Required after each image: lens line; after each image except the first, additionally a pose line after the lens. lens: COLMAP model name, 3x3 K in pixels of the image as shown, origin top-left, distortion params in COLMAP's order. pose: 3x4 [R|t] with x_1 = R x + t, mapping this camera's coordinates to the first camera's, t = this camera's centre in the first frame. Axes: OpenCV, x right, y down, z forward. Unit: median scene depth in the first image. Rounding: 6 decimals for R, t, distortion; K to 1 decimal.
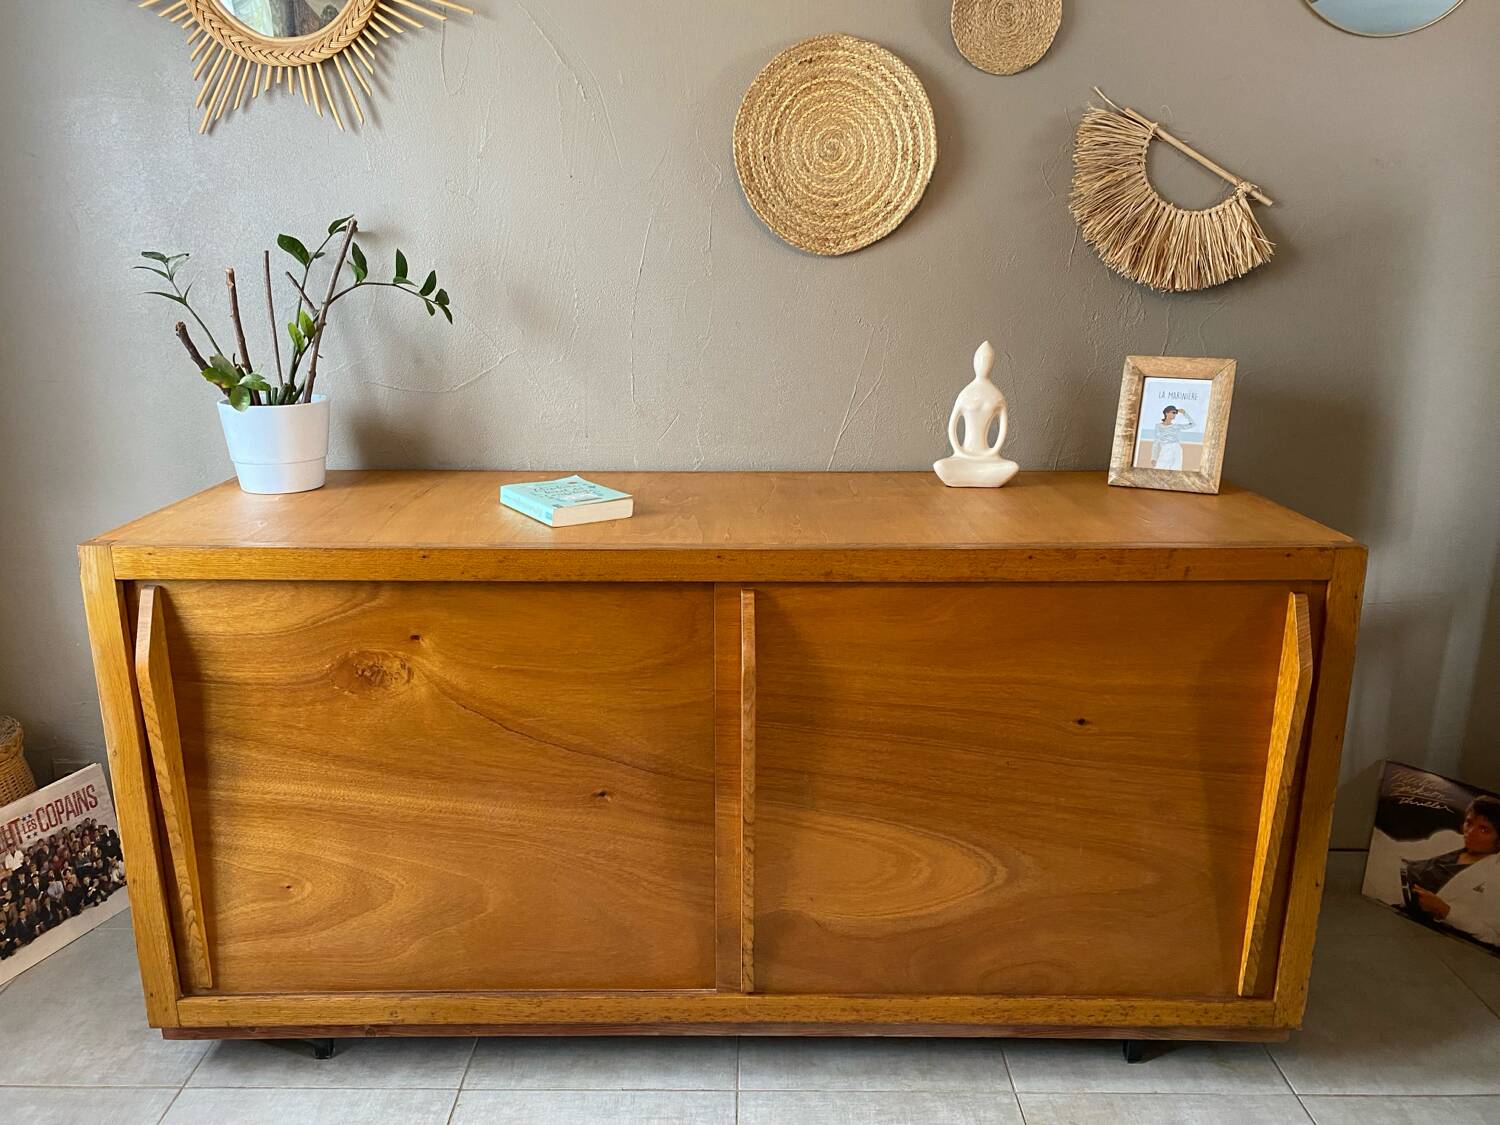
lens RADIAL K [[1152.2, 0, 739.9], [0, 1152.2, 548.9], [0, 0, 1]] dist [0.018460, -0.029612]
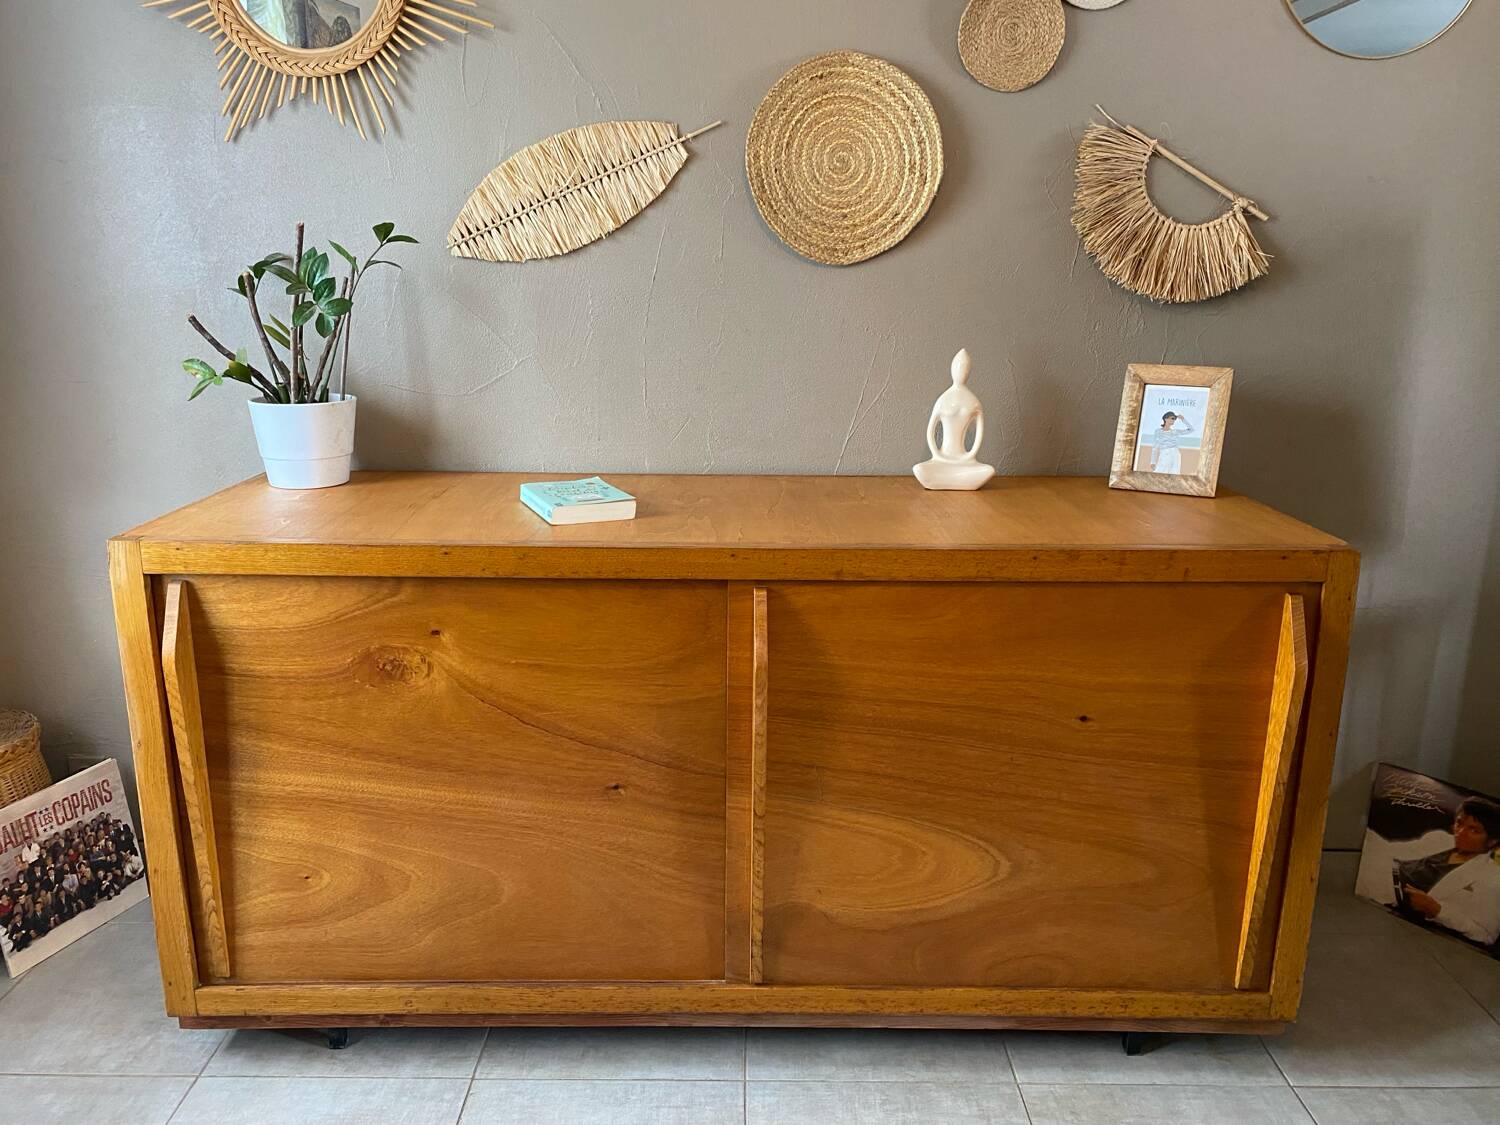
lens RADIAL K [[1152.2, 0, 743.8], [0, 1152.2, 542.1], [0, 0, 1]] dist [0.018460, -0.029612]
pose [[0.999947, 0.006658, 0.007823, -0.014815], [-0.006547, 0.999878, -0.014214, 0.008536], [-0.007917, 0.014162, 0.999868, -0.026055]]
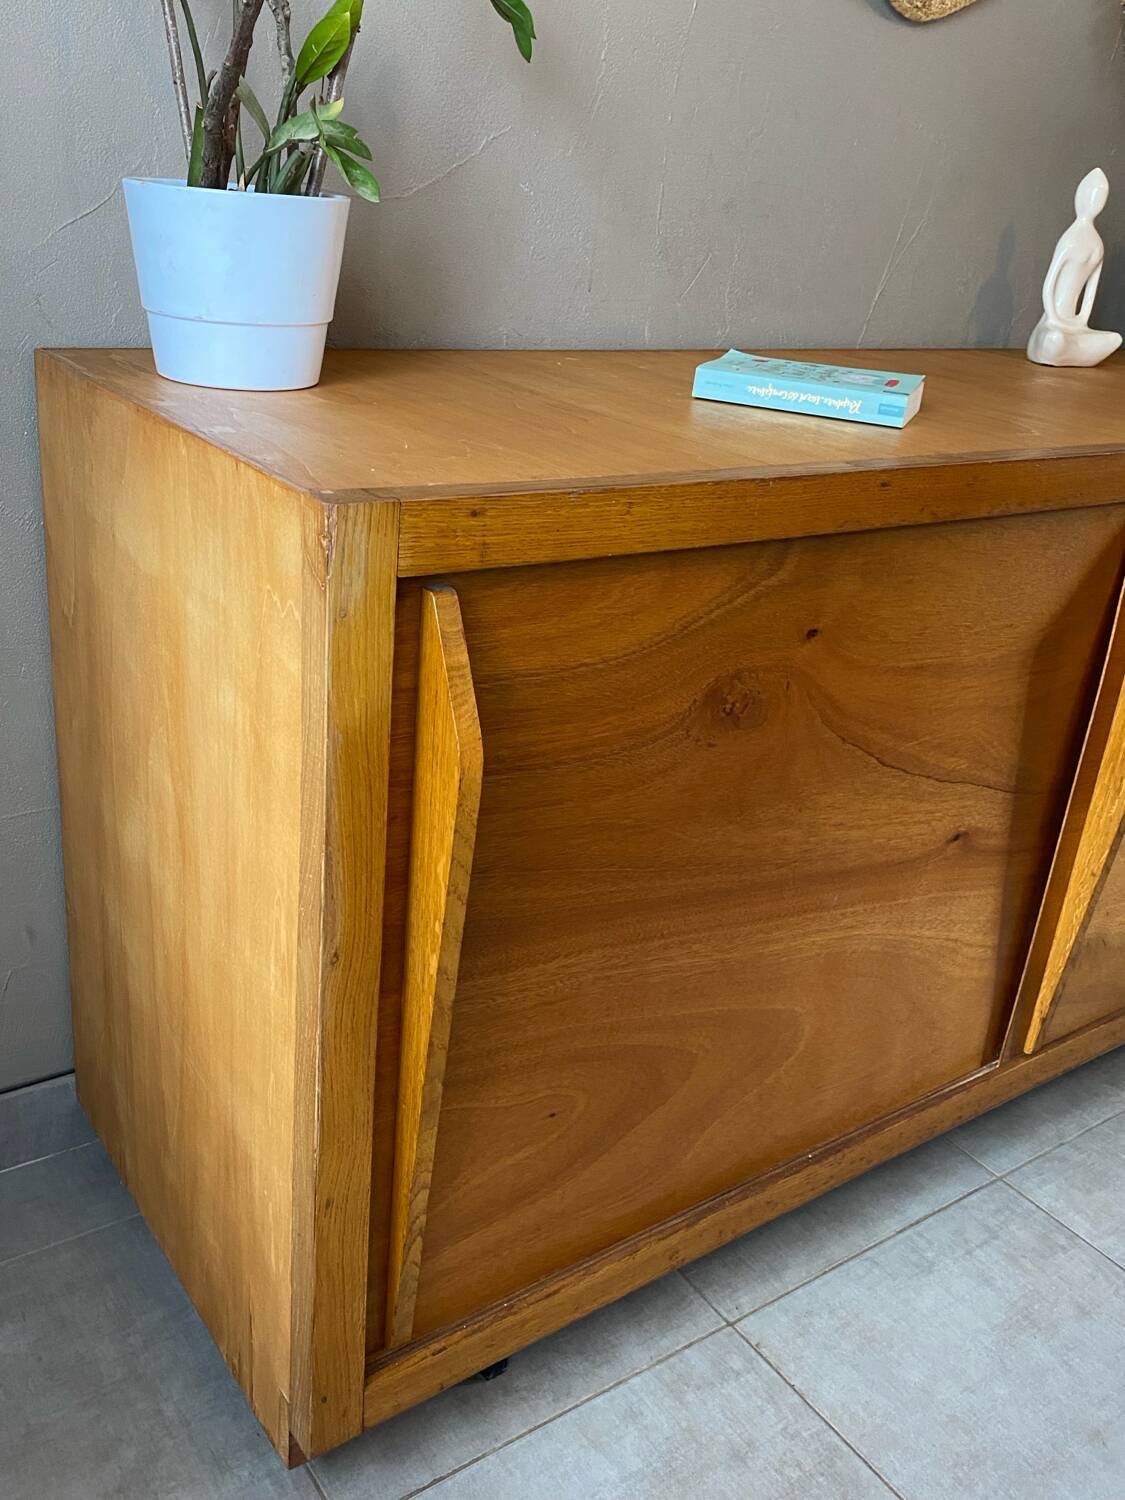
lens RADIAL K [[1355.4, 0, 544.3], [0, 1355.4, 728.9], [0, 0, 1]] dist [0.037302, -0.078948]
pose [[0.815718, -0.156403, 0.556905, -0.712601], [0.058239, 0.980067, 0.189940, -0.010907], [-0.575511, -0.122504, 0.808566, 0.489961]]
